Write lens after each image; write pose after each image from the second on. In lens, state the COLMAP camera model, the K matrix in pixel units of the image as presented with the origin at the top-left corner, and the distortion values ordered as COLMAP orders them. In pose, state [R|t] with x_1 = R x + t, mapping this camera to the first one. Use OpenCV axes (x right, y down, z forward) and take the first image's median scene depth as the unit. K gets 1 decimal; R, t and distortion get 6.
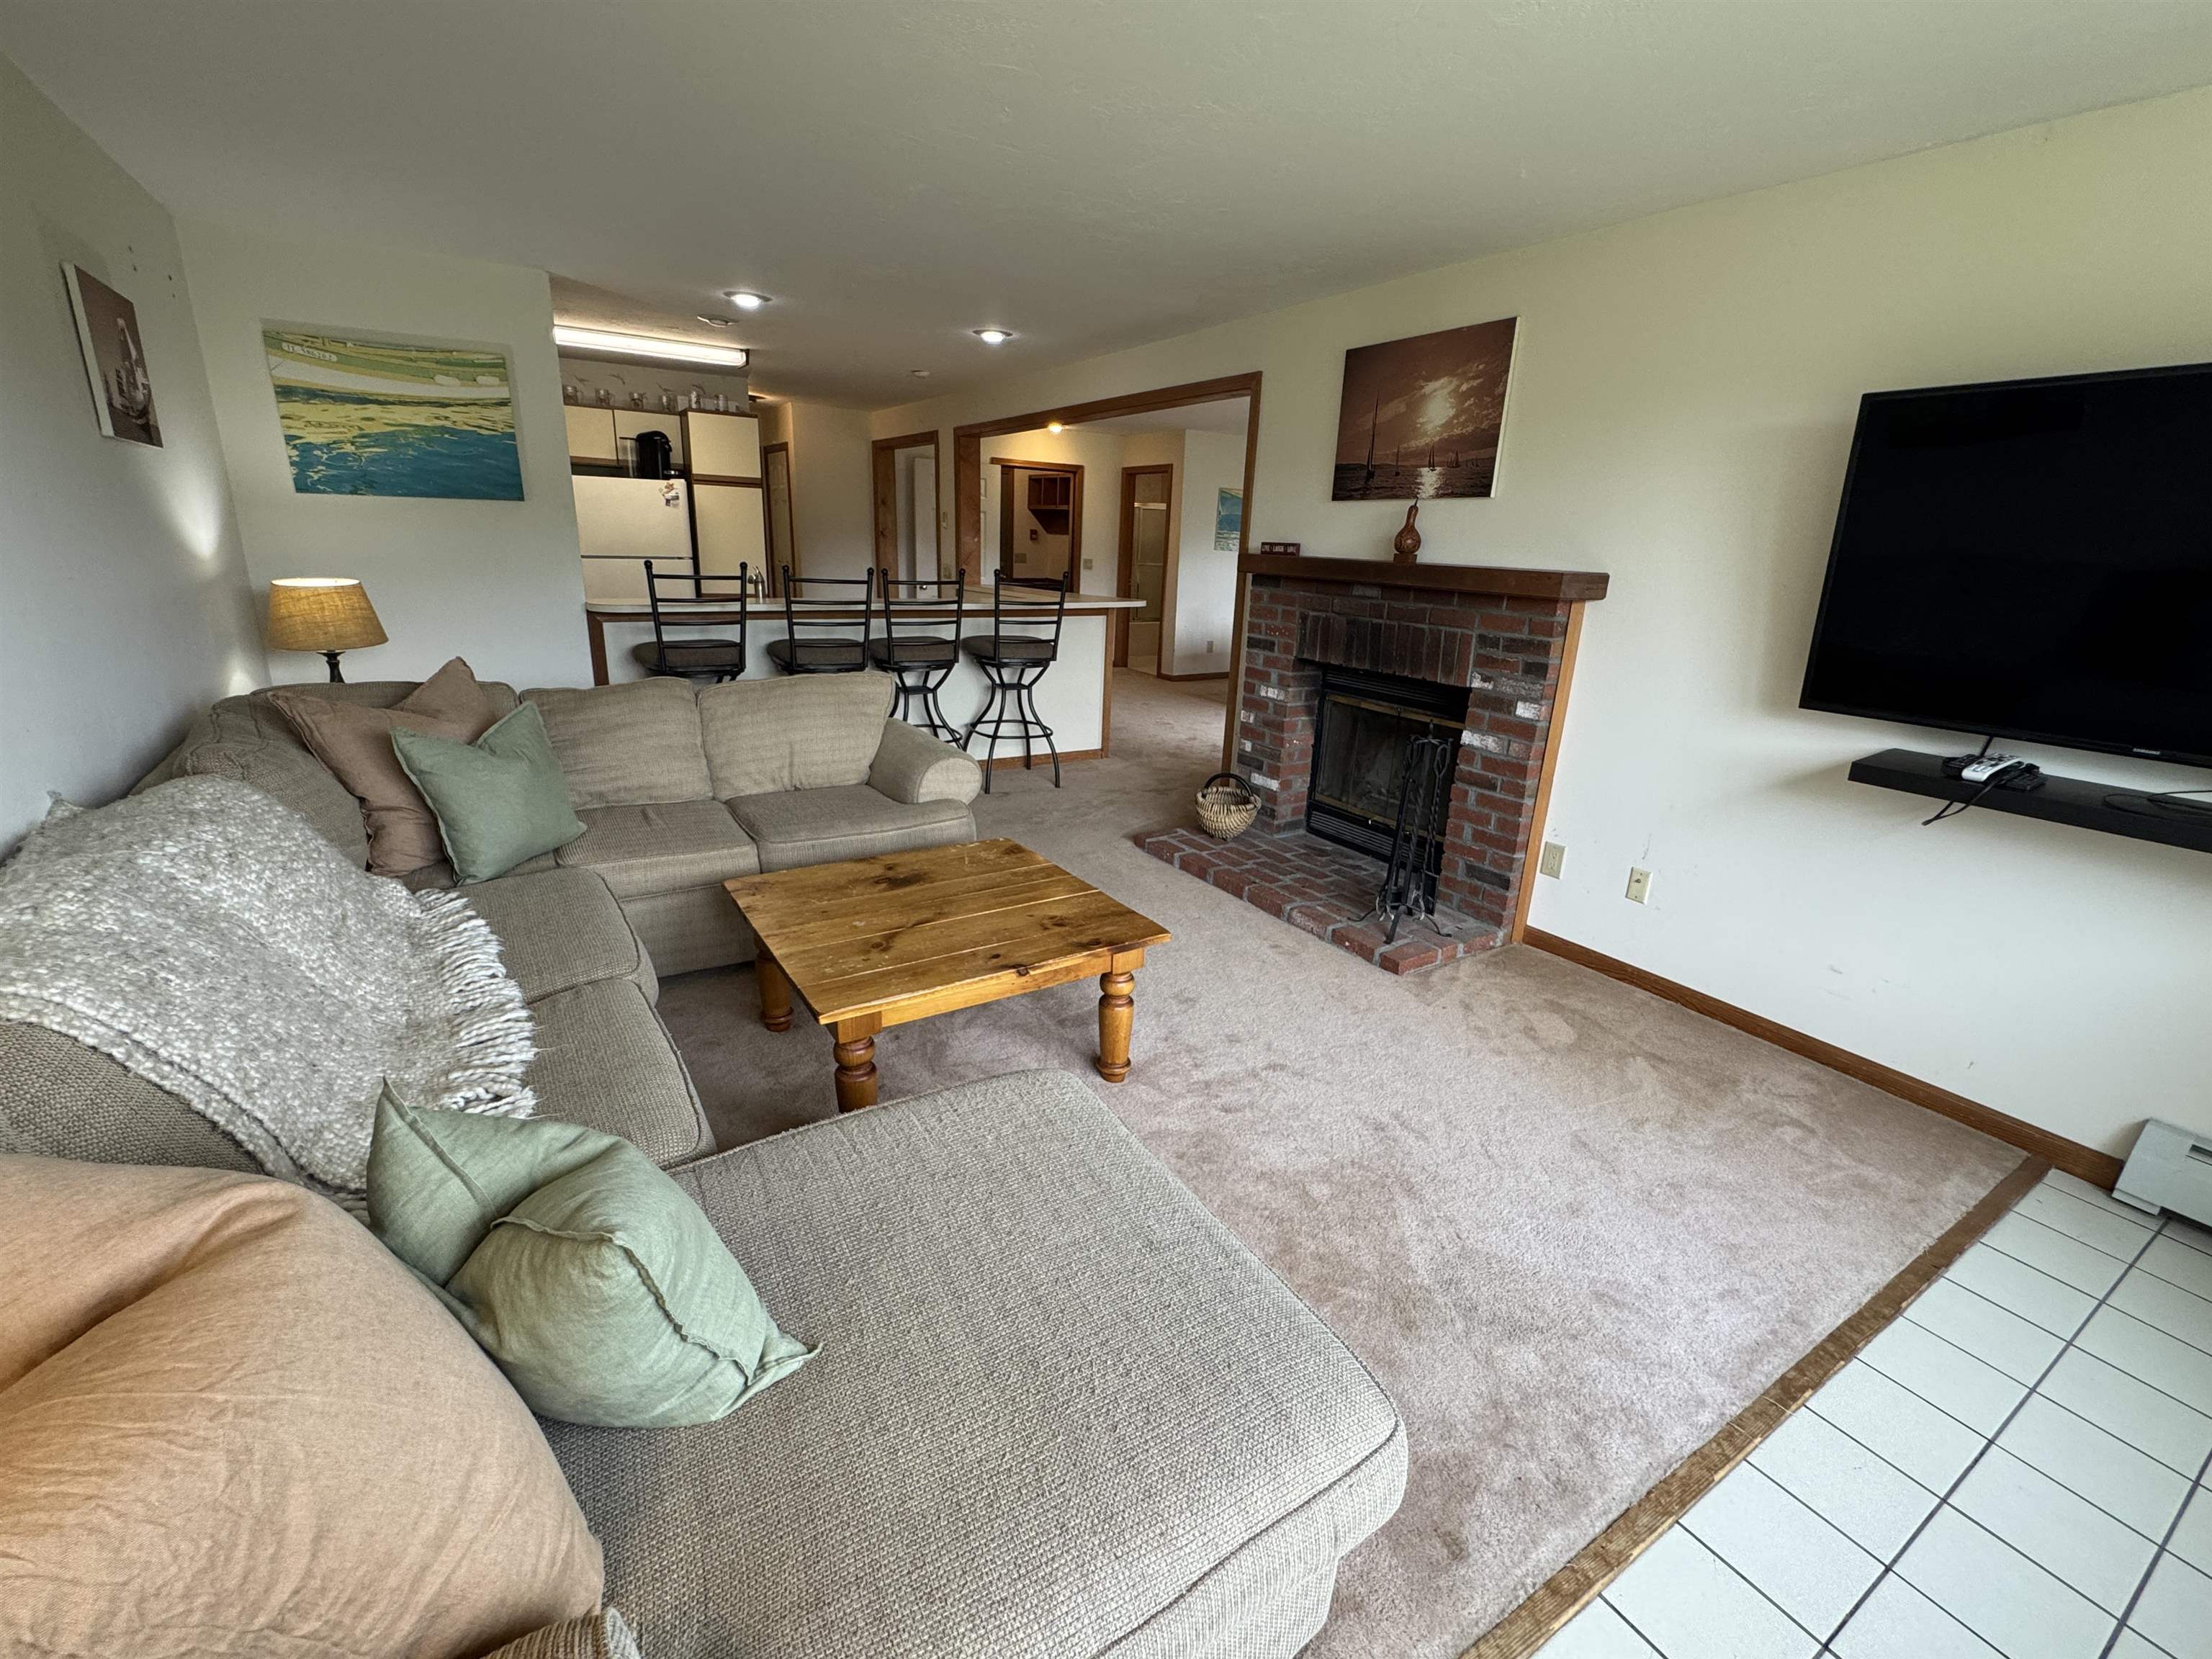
lens RADIAL K [[956.5, 0, 1107.2], [0, 956.5, 827.5], [0, 0, 1]] dist [-0.002080, -0.000107]
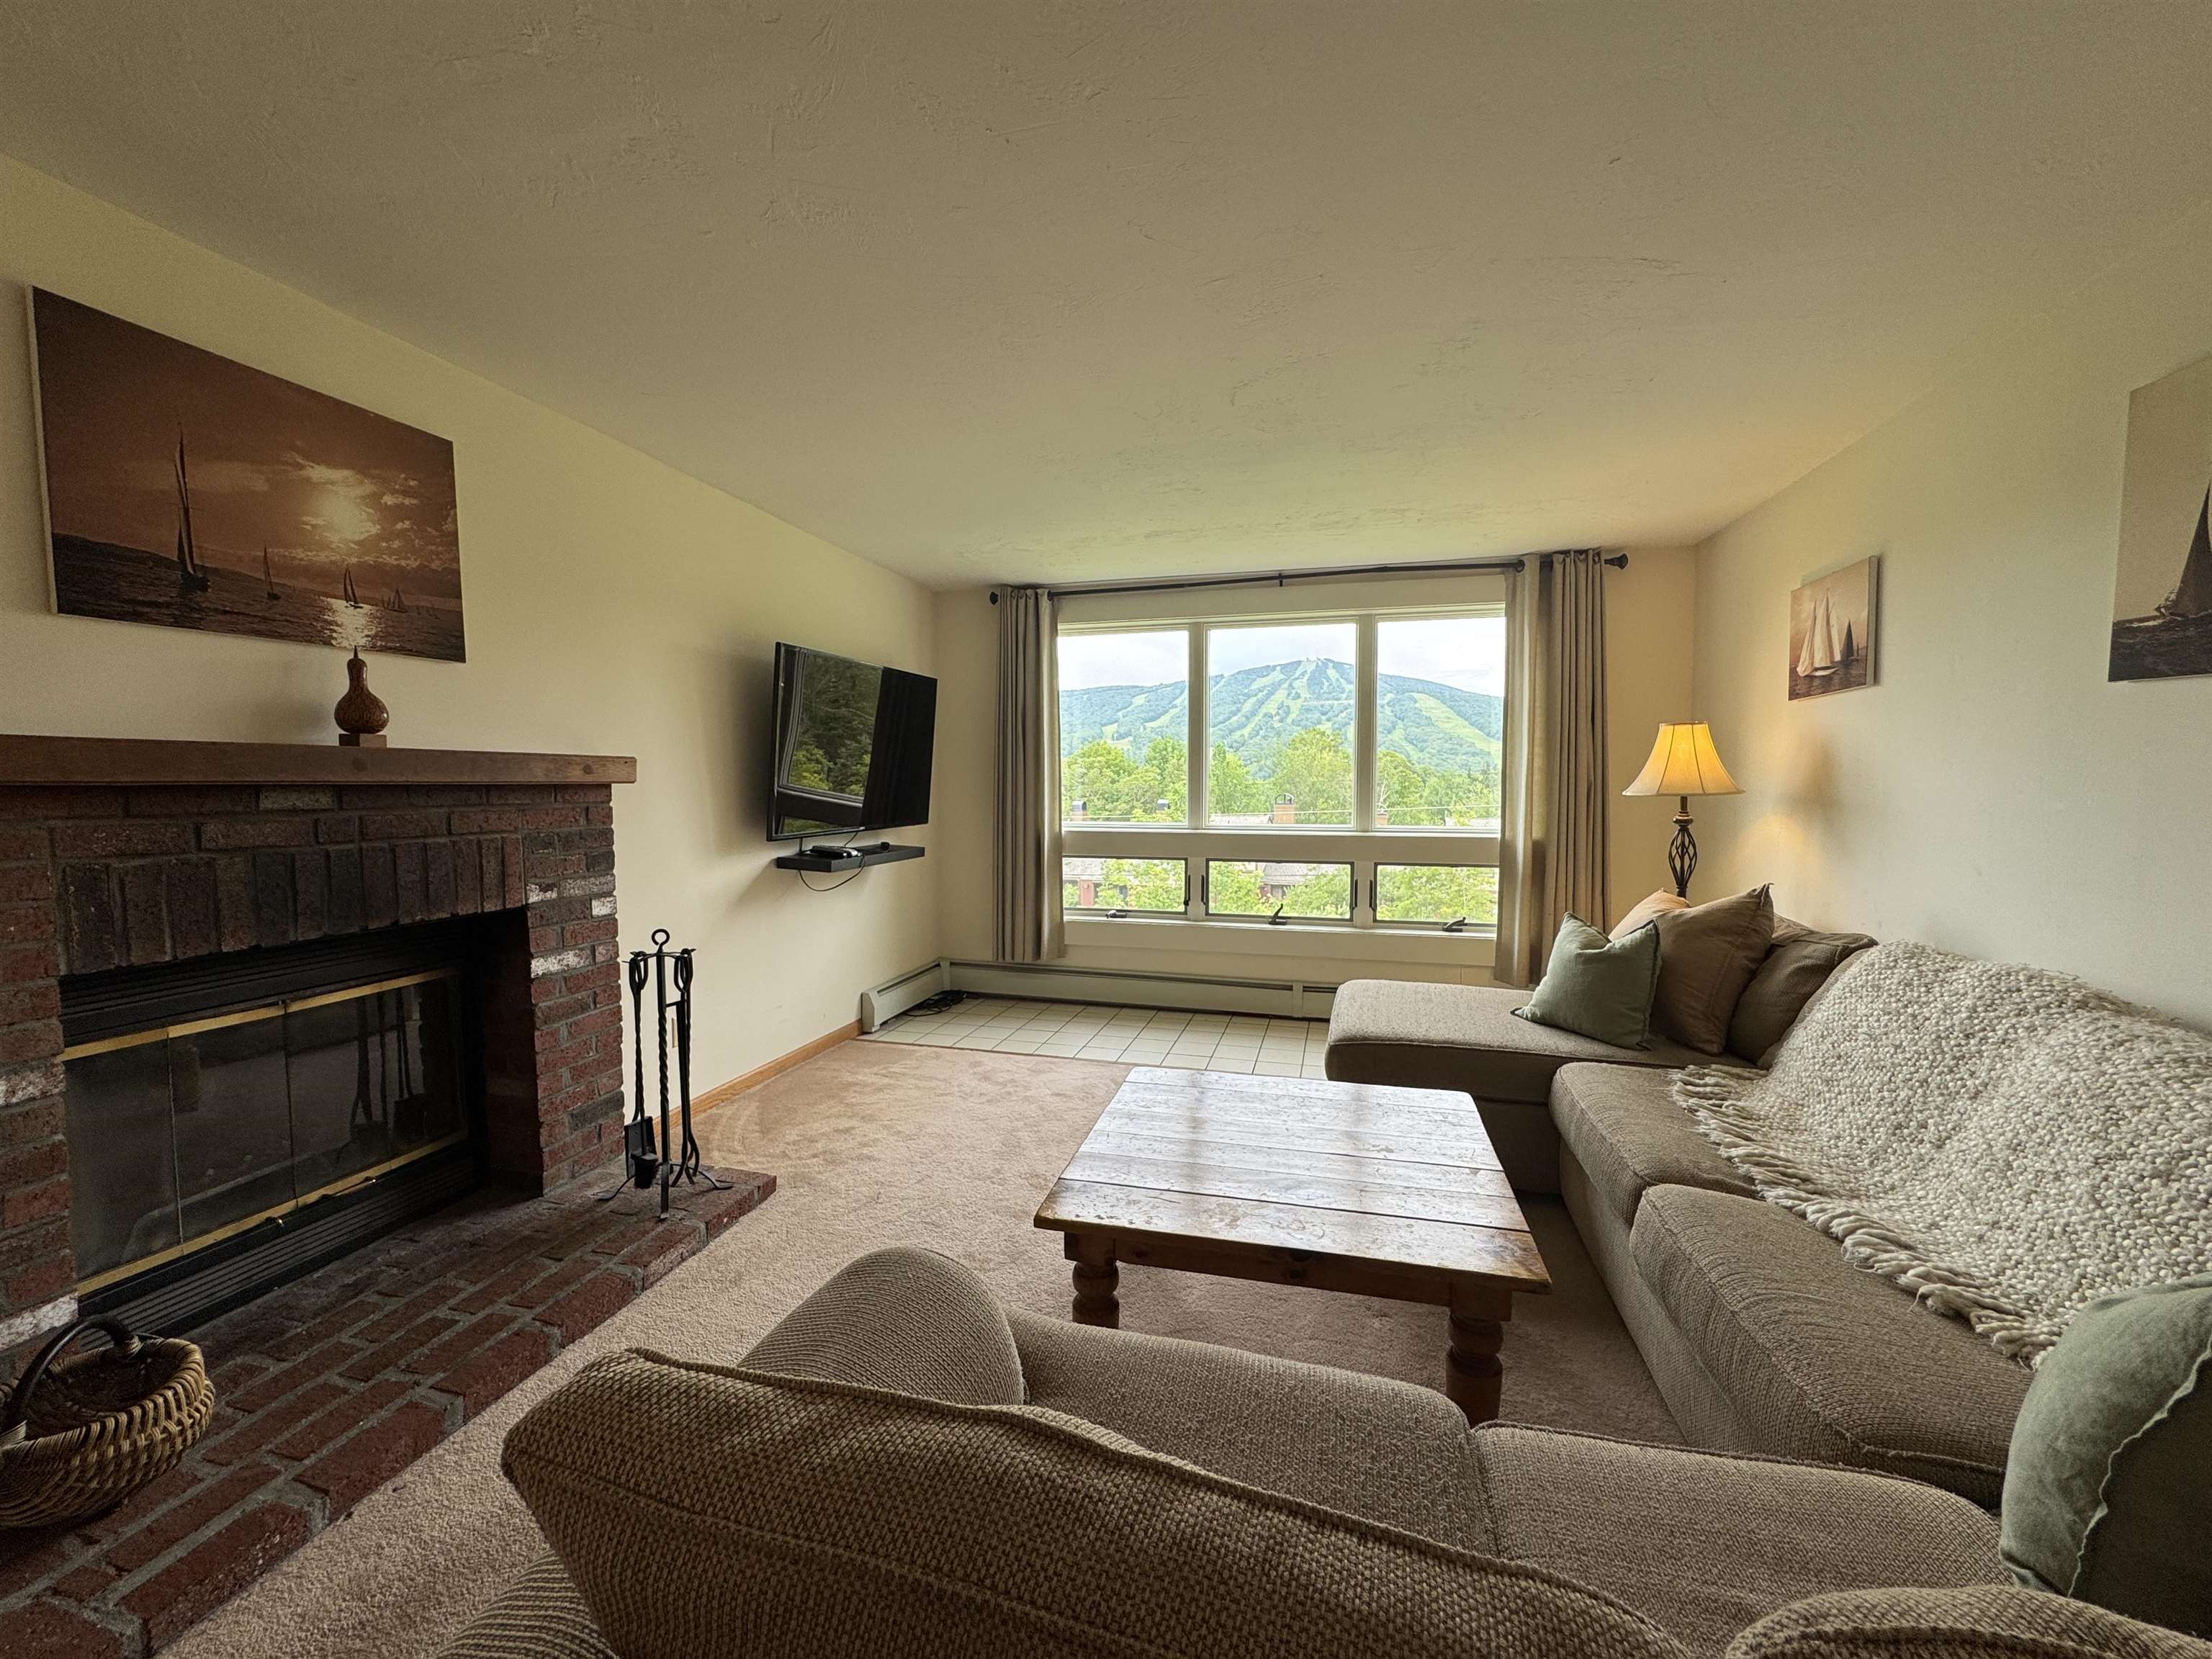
lens RADIAL K [[883.2, 0, 1106.0], [0, 883.2, 827.0], [0, 0, 1]] dist [-0.002247, -0.000096]
pose [[-0.680827, -0.077487, 0.728334, -0.441118], [0.188777, 0.942230, 0.276707, -0.307793], [-0.707699, 0.325882, -0.626867, 1.074579]]
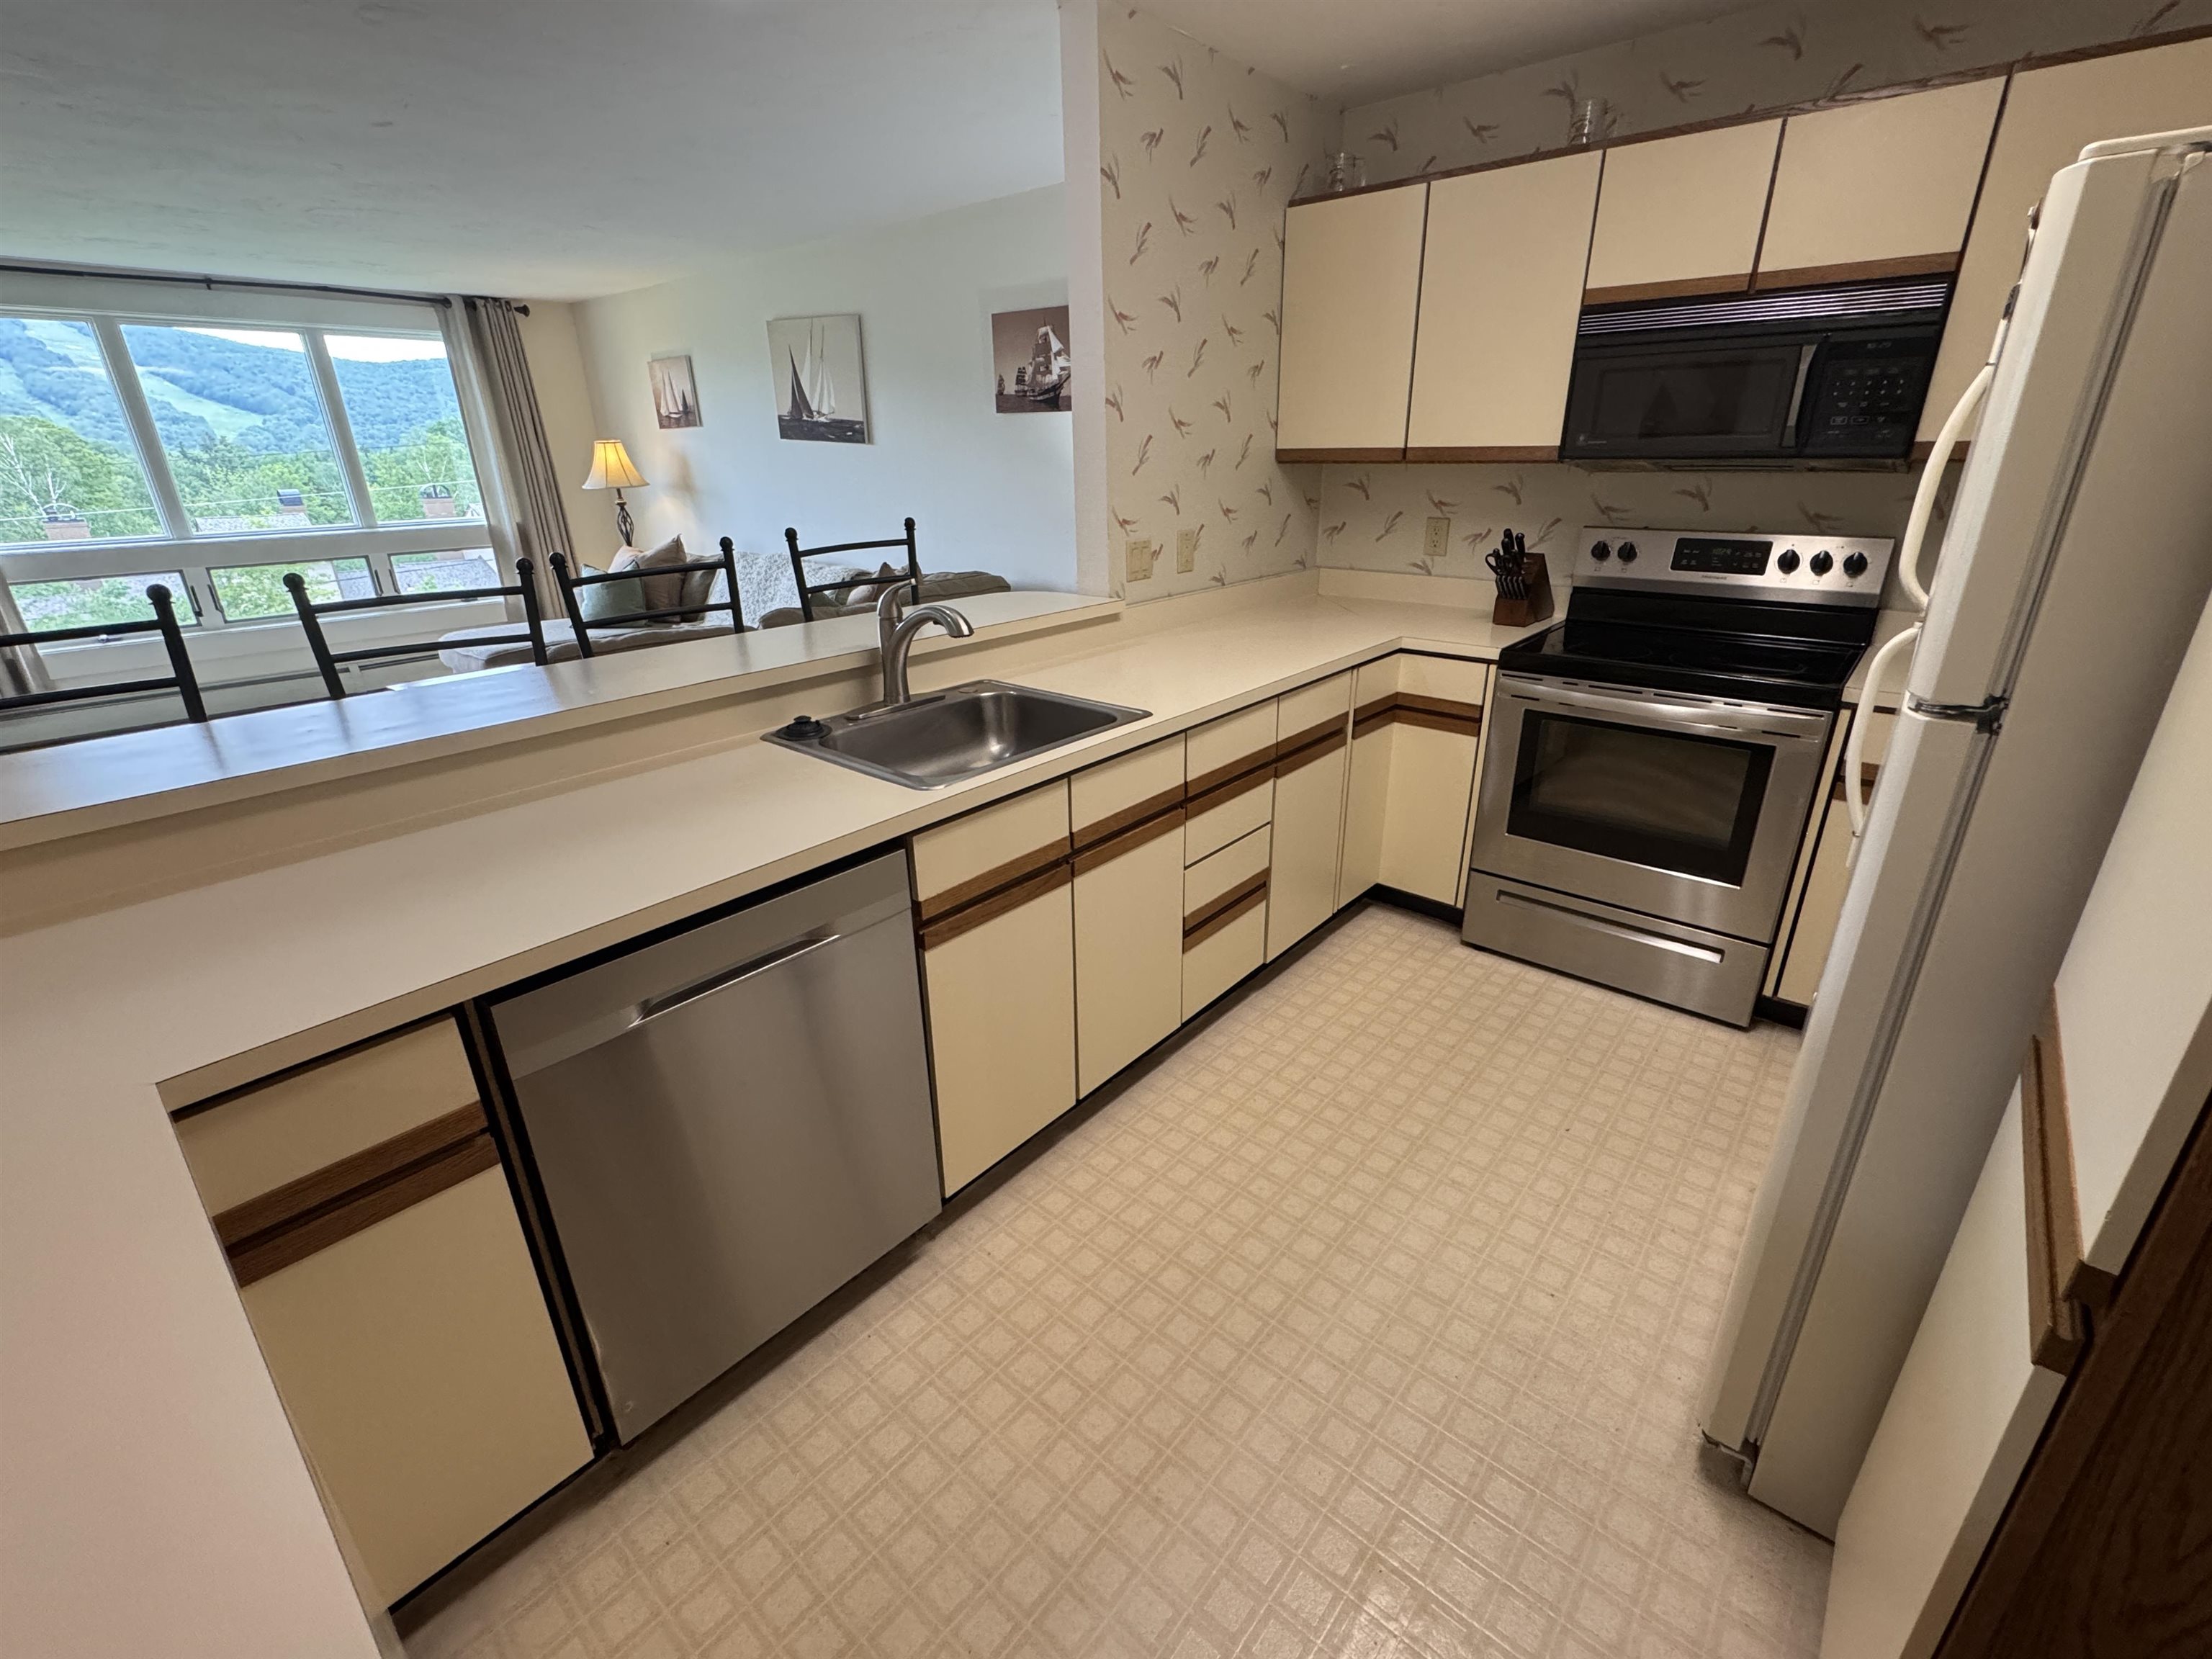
lens RADIAL K [[956.5, 0, 1107.2], [0, 956.5, 827.5], [0, 0, 1]] dist [-0.002080, -0.000107]
pose [[-0.953246, 0.088233, -0.289028, -0.460303], [-0.109912, 0.789693, 0.603577, -0.616208], [0.281499, 0.607125, -0.743073, 1.939875]]
